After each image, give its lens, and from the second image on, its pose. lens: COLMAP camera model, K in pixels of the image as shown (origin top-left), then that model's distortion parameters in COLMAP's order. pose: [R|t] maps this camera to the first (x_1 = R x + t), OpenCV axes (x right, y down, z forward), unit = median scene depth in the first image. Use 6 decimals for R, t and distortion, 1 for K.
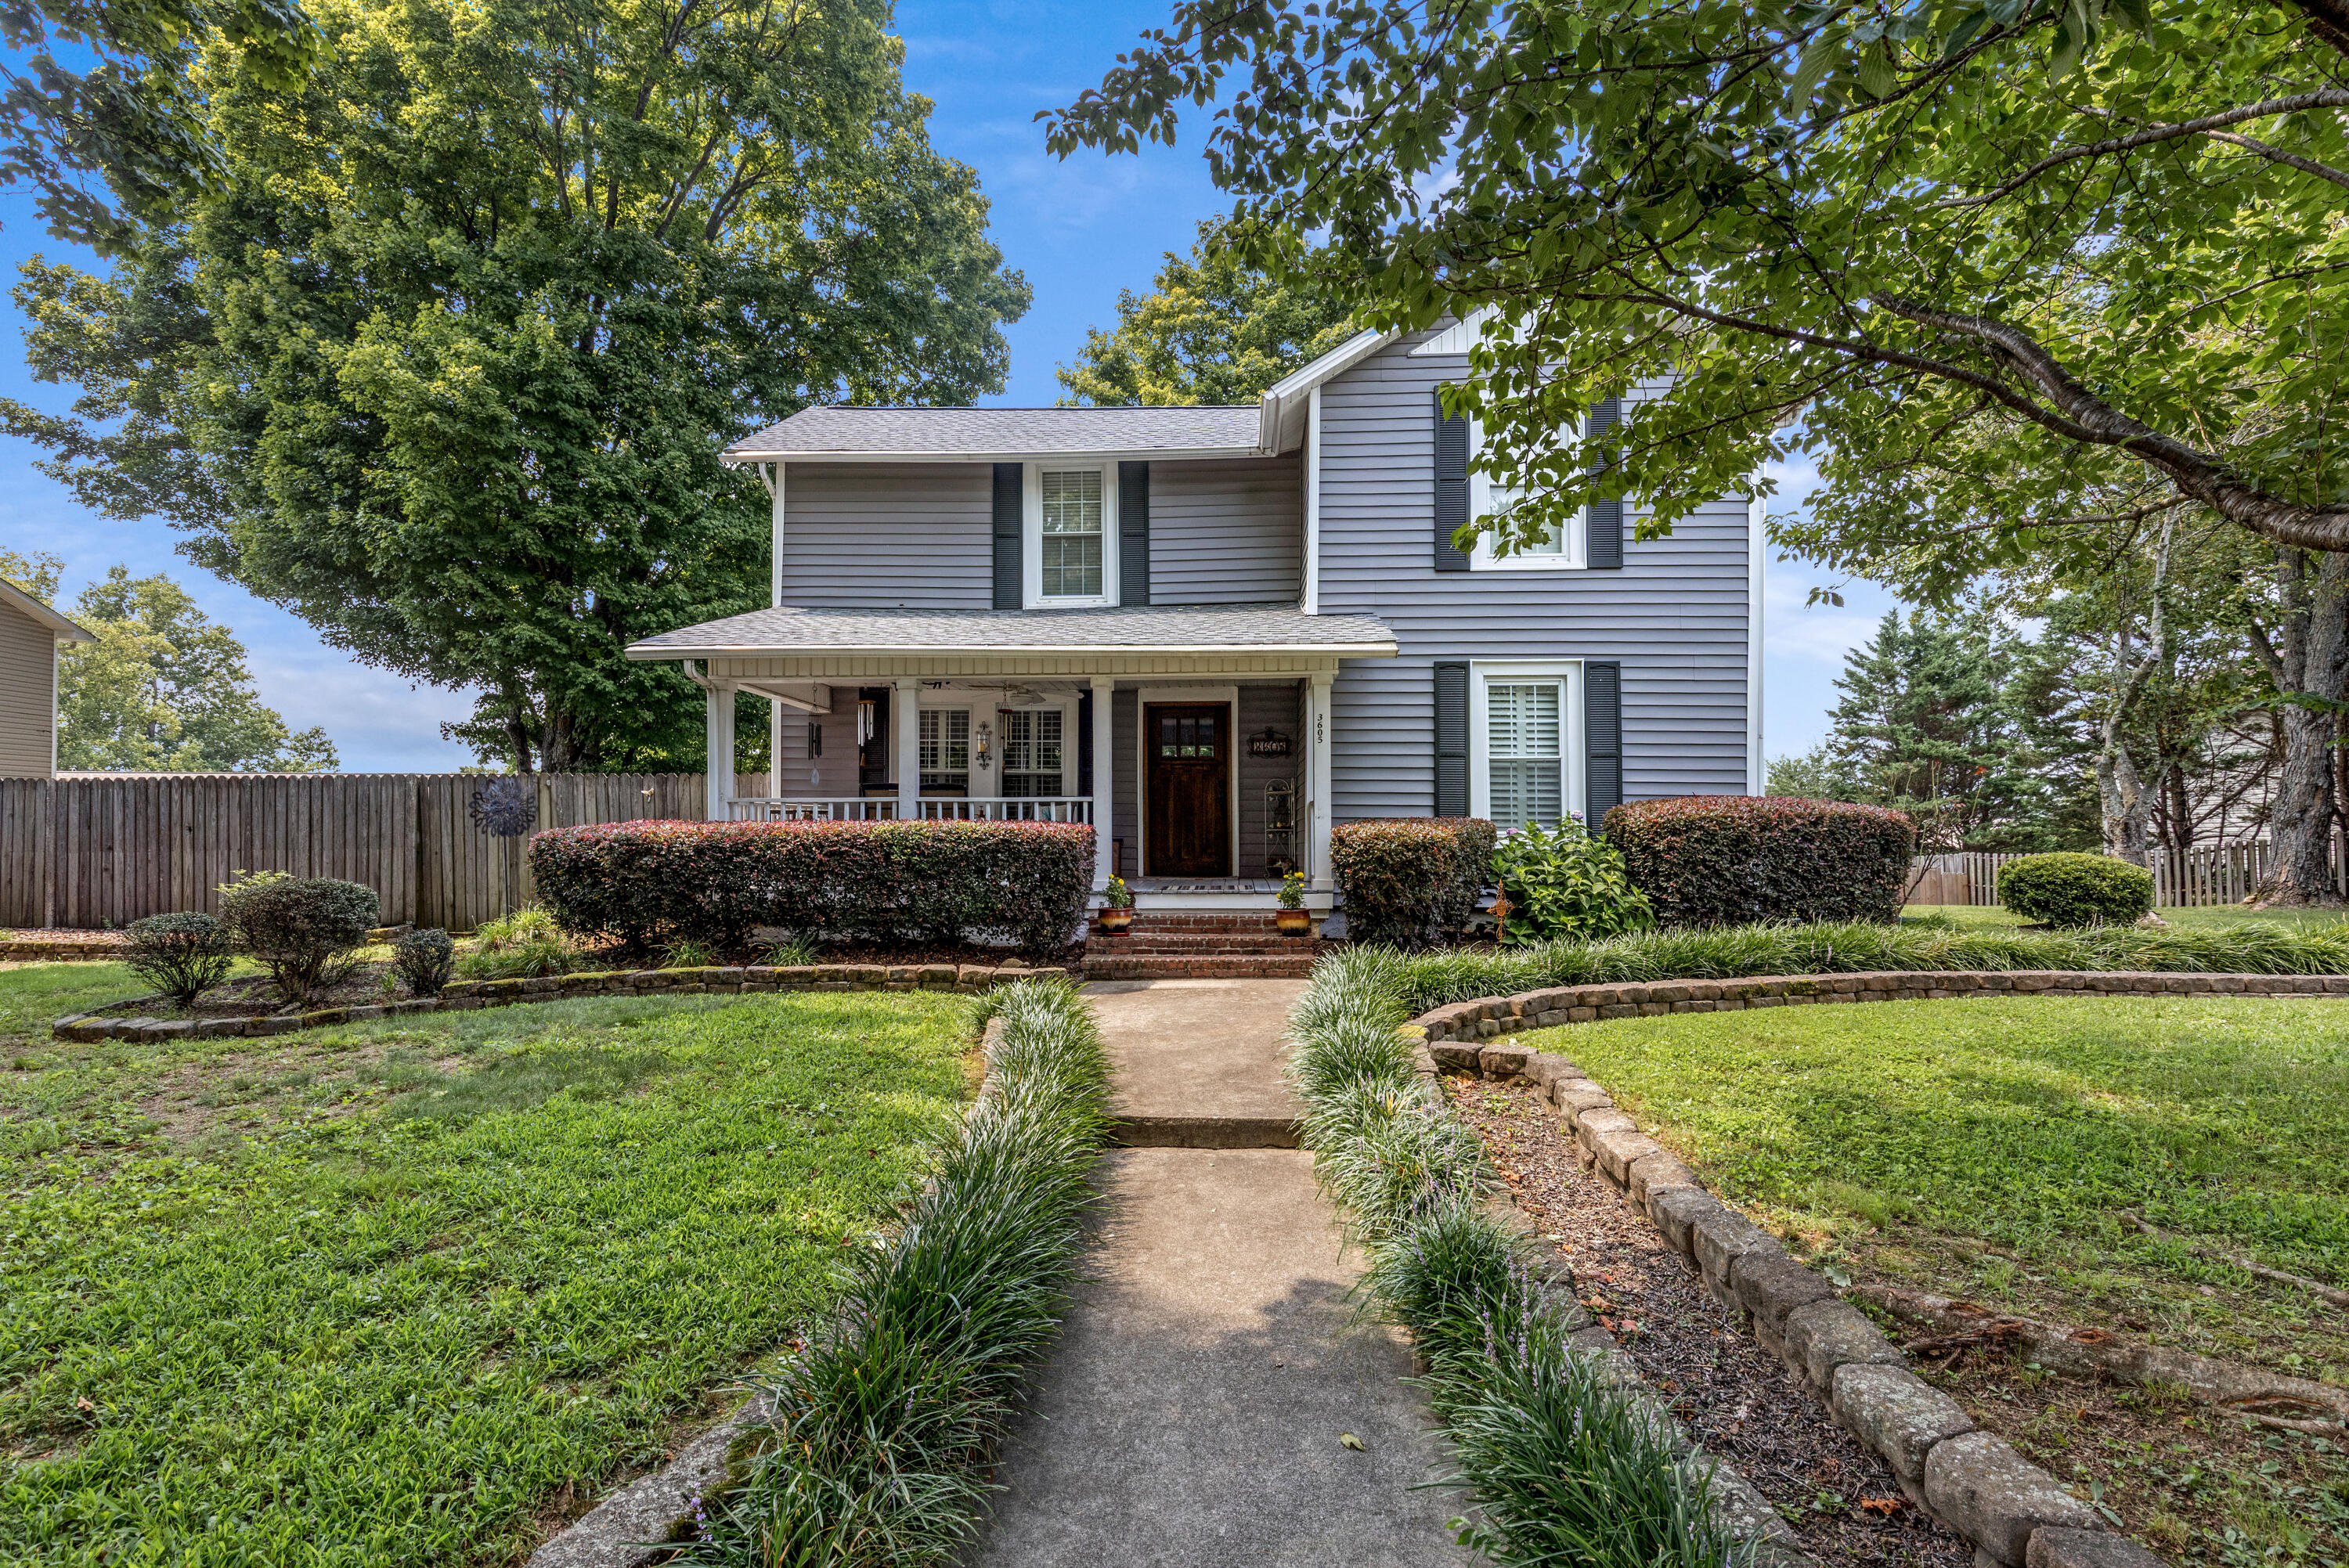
lens RADIAL K [[1102.1, 0, 1247.3], [0, 1102.1, 724.6], [0, 0, 1]] dist [0.004136, -0.000649]
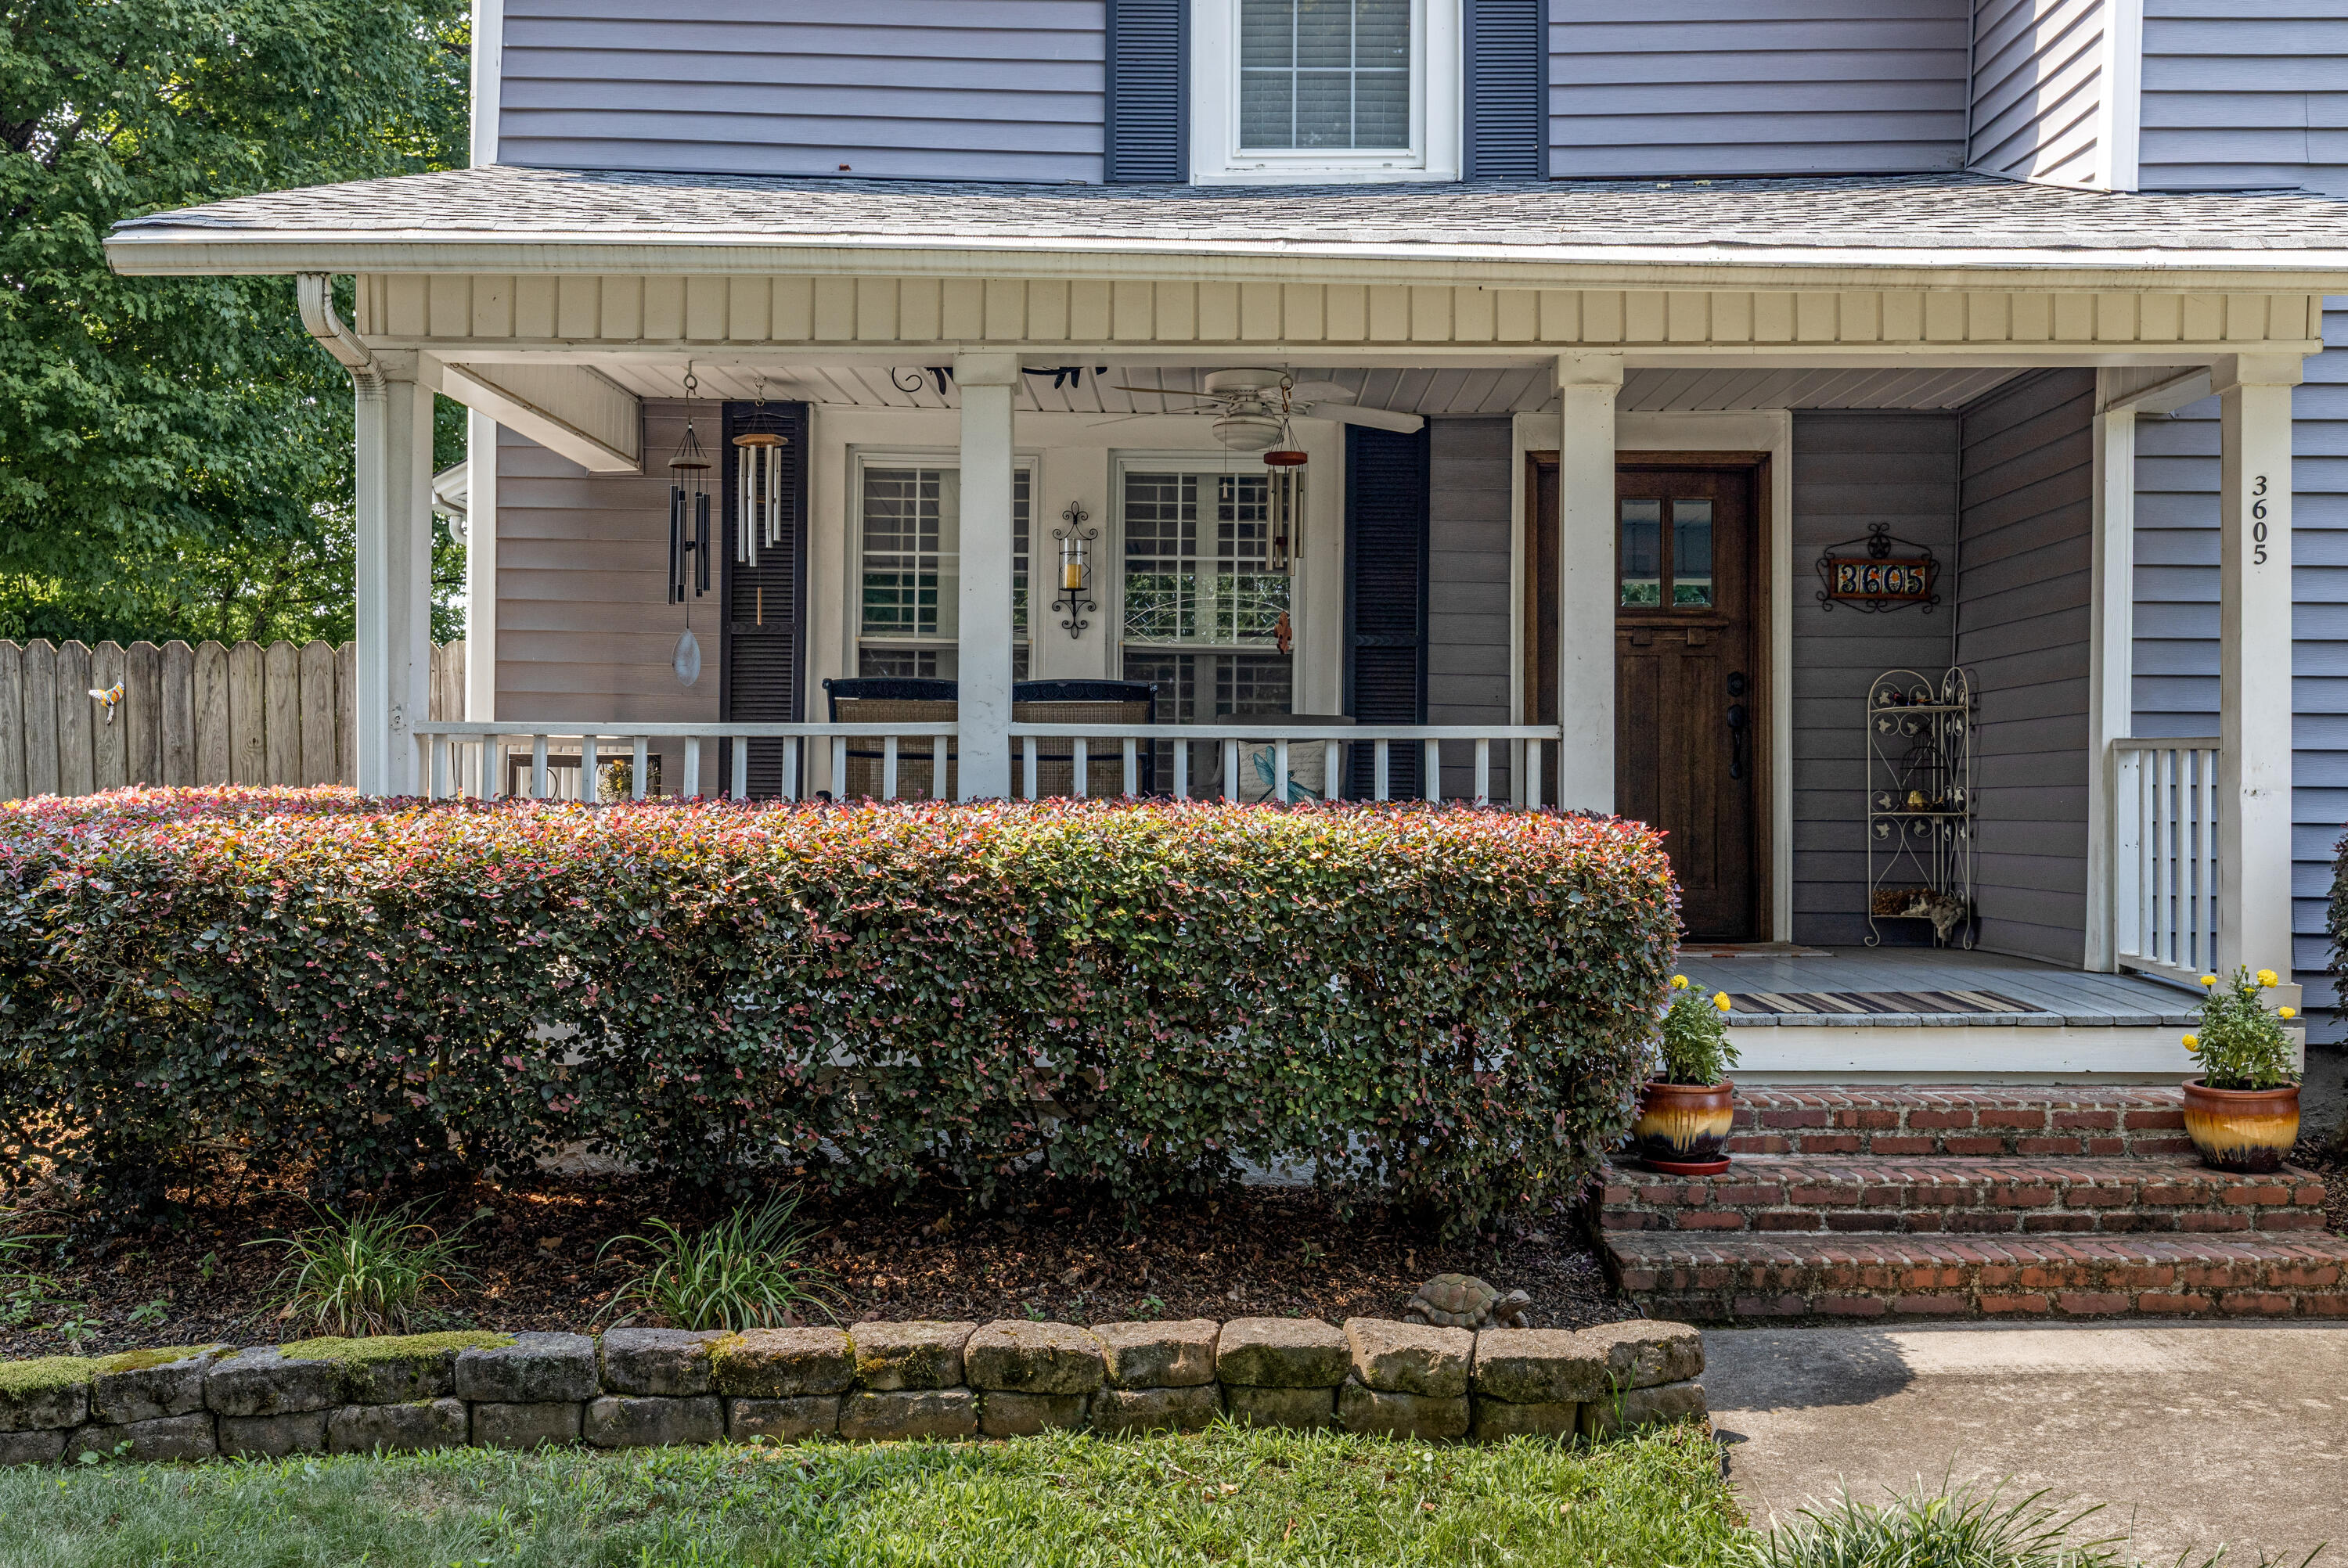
lens RADIAL K [[2297.2, 0, 1333.0], [0, 2297.2, 592.7], [0, 0, 1]] dist [-0.003795, 0.012560]
pose [[0.999269, 0.009775, 0.036961, -0.244770], [-0.010562, 0.999720, 0.021163, 0.013291], [-0.036744, -0.021538, 0.999093, 0.345702]]
